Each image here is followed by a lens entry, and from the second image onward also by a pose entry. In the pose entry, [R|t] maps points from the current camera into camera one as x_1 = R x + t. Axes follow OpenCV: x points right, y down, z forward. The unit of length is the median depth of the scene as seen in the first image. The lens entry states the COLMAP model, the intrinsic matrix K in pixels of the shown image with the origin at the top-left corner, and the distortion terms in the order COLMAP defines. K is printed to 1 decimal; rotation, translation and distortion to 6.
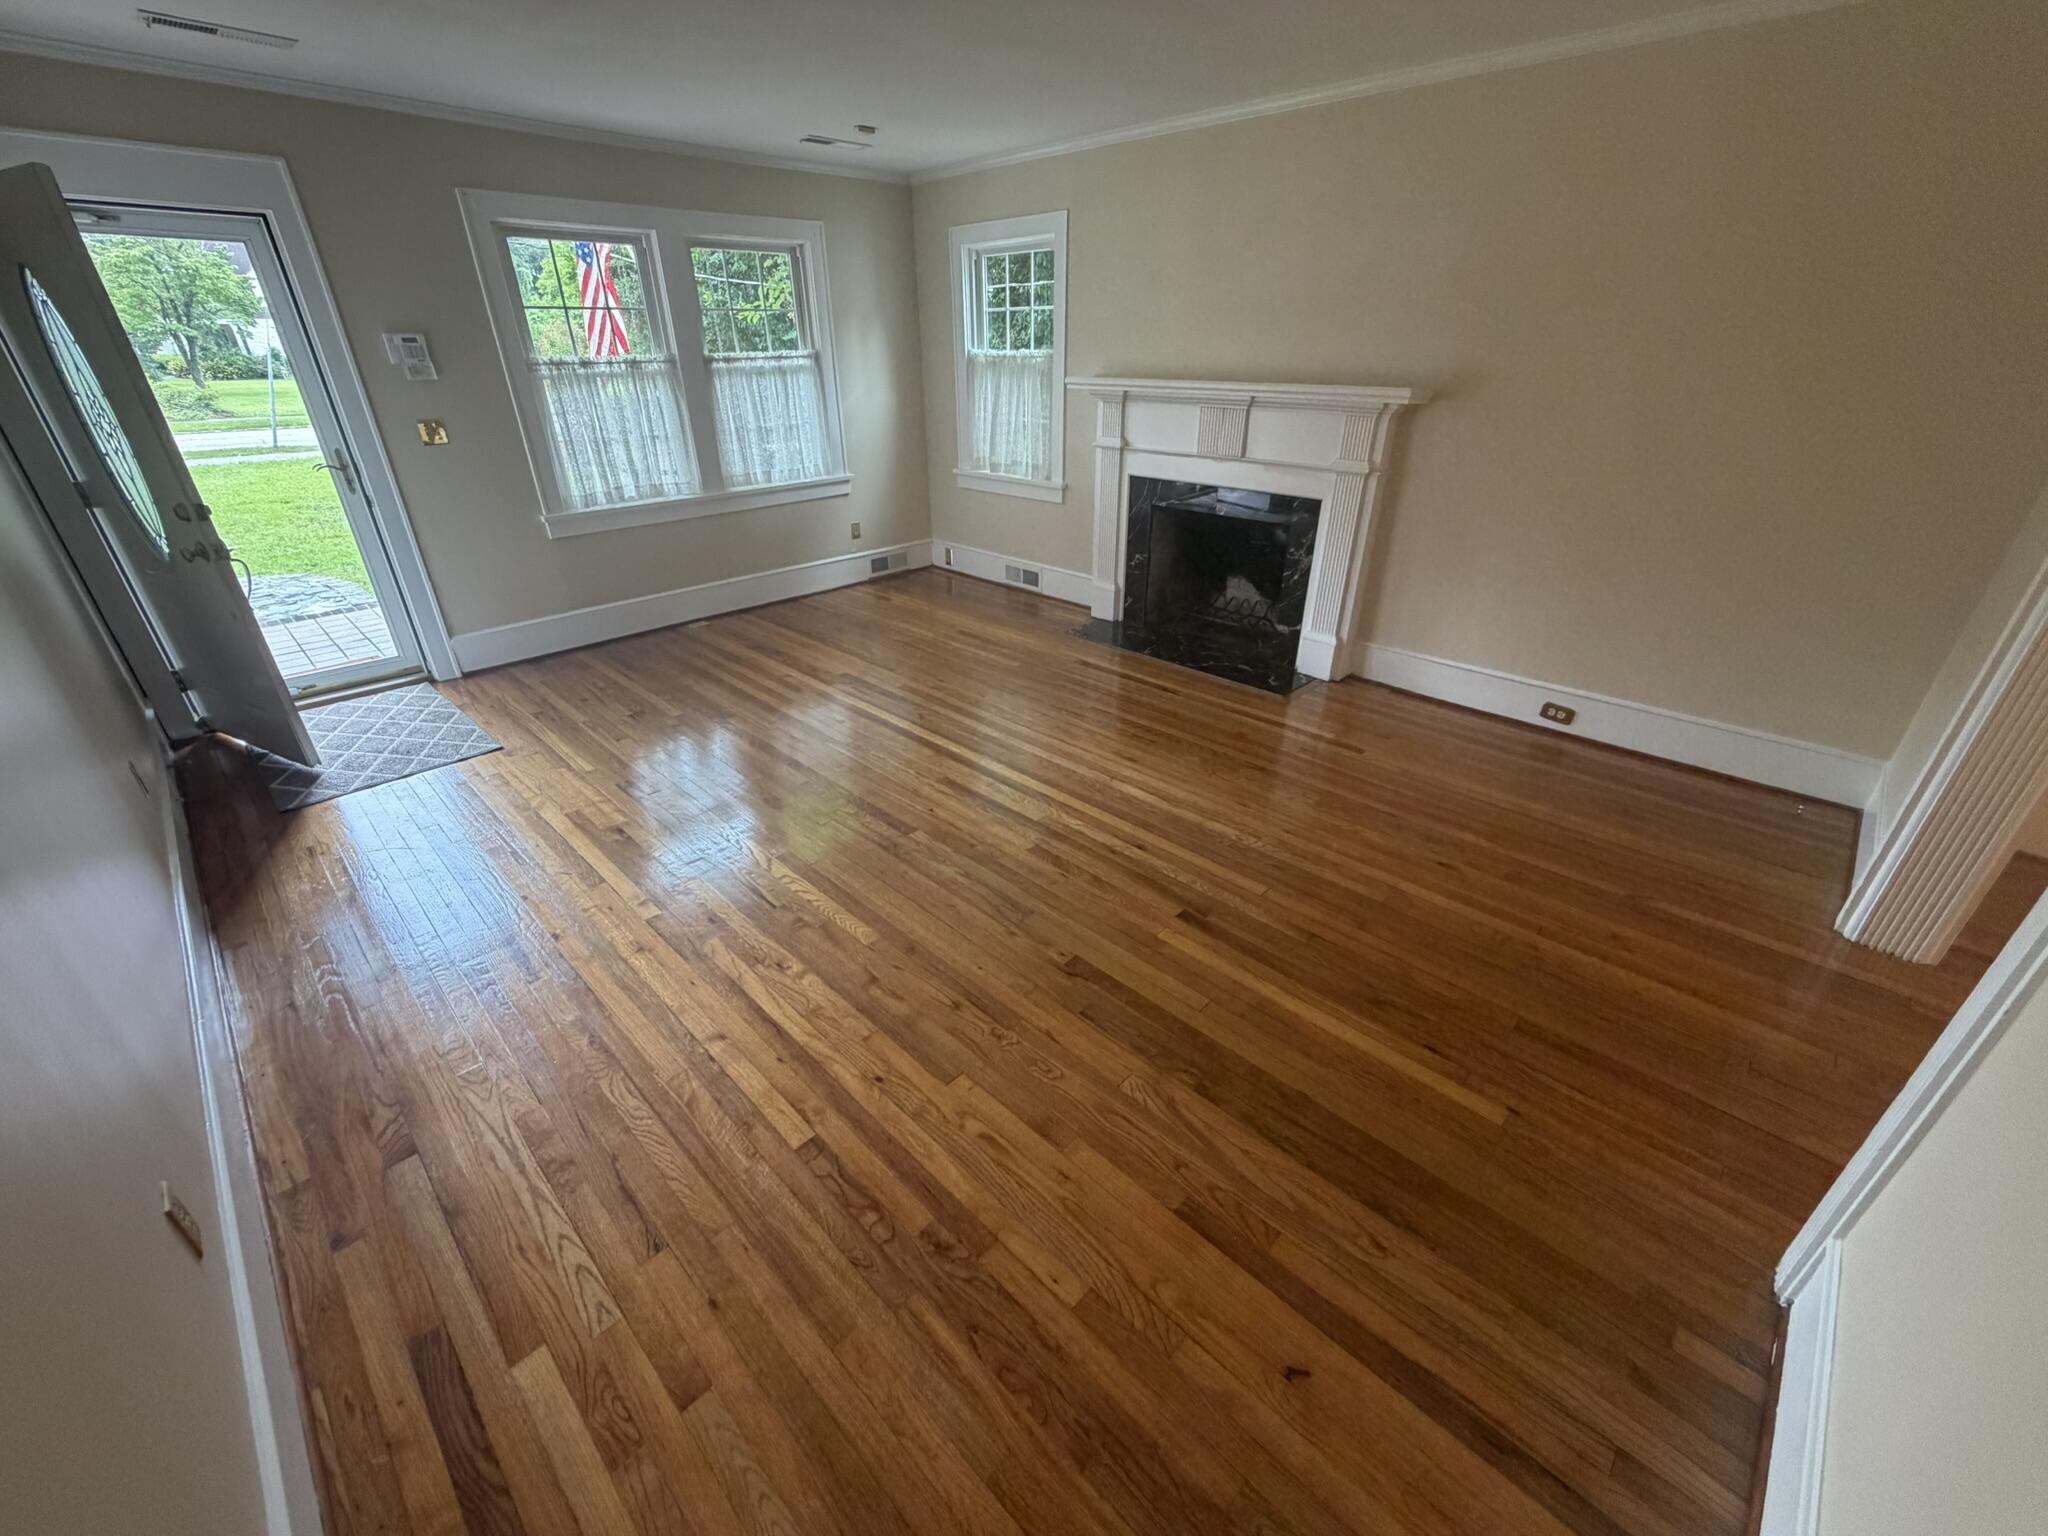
lens RADIAL K [[817.0, 0, 1019.9], [0, 817.0, 771.3], [0, 0, 1]] dist [-0.000741, 0.000071]
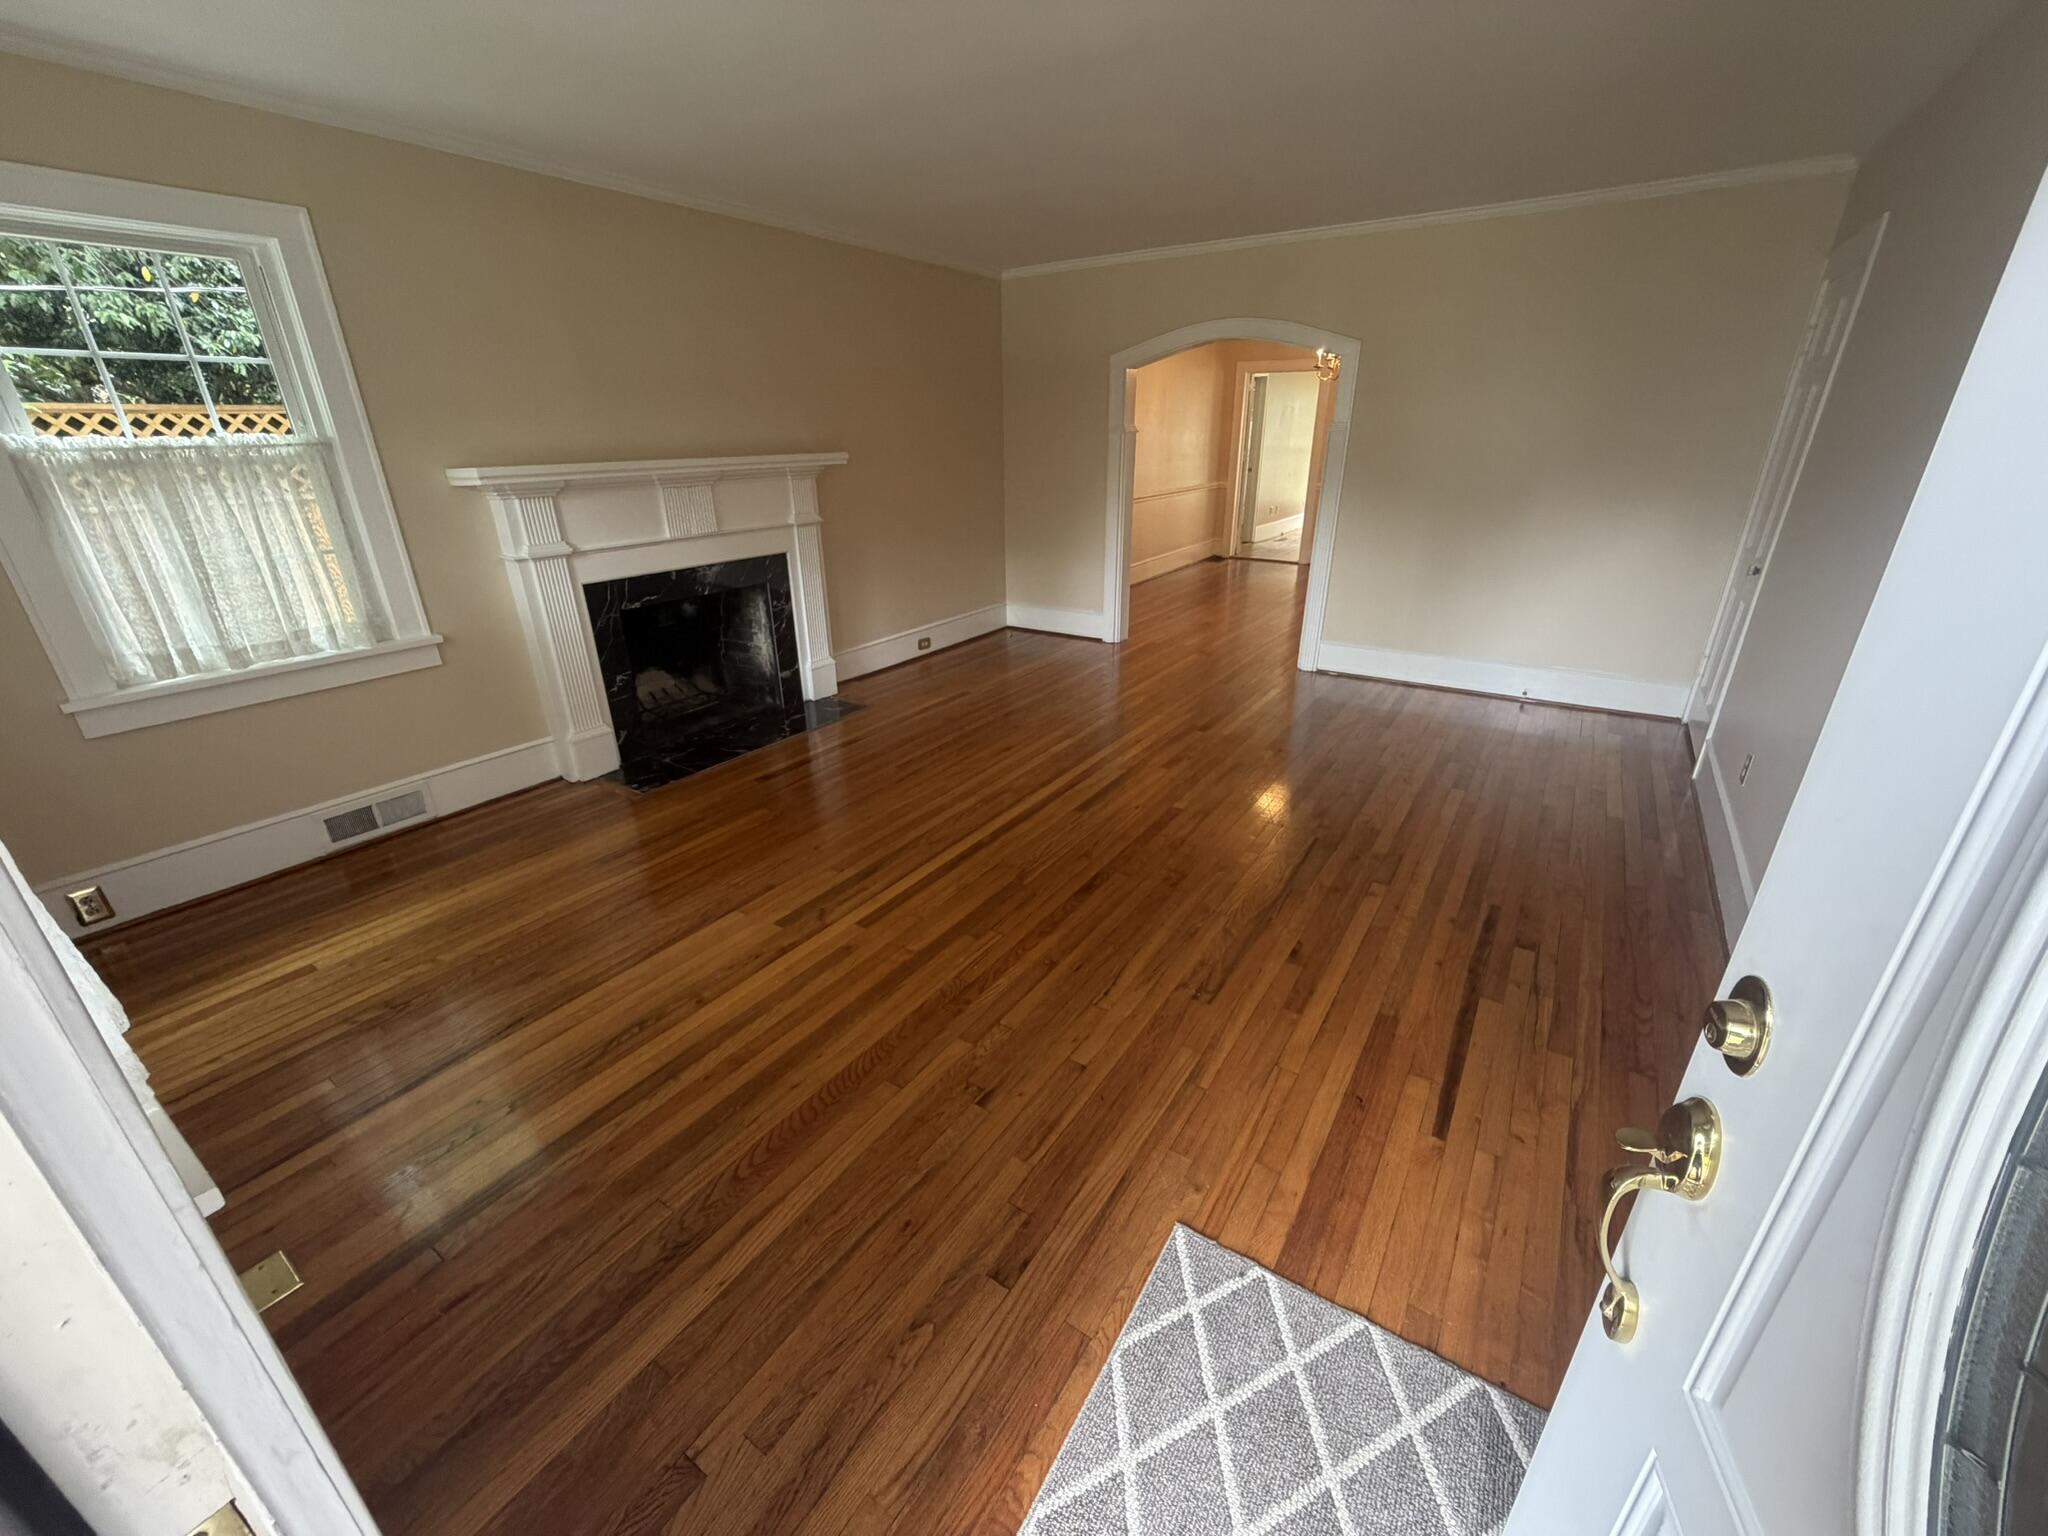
lens RADIAL K [[817.0, 0, 1026.0], [0, 817.0, 768.7], [0, 0, 1]] dist [-0.000741, 0.000071]
pose [[-0.189844, -0.375842, 0.907029, -0.756838], [0.467618, 0.777706, 0.420128, -0.377687], [-0.863303, 0.503902, 0.028107, 0.747136]]
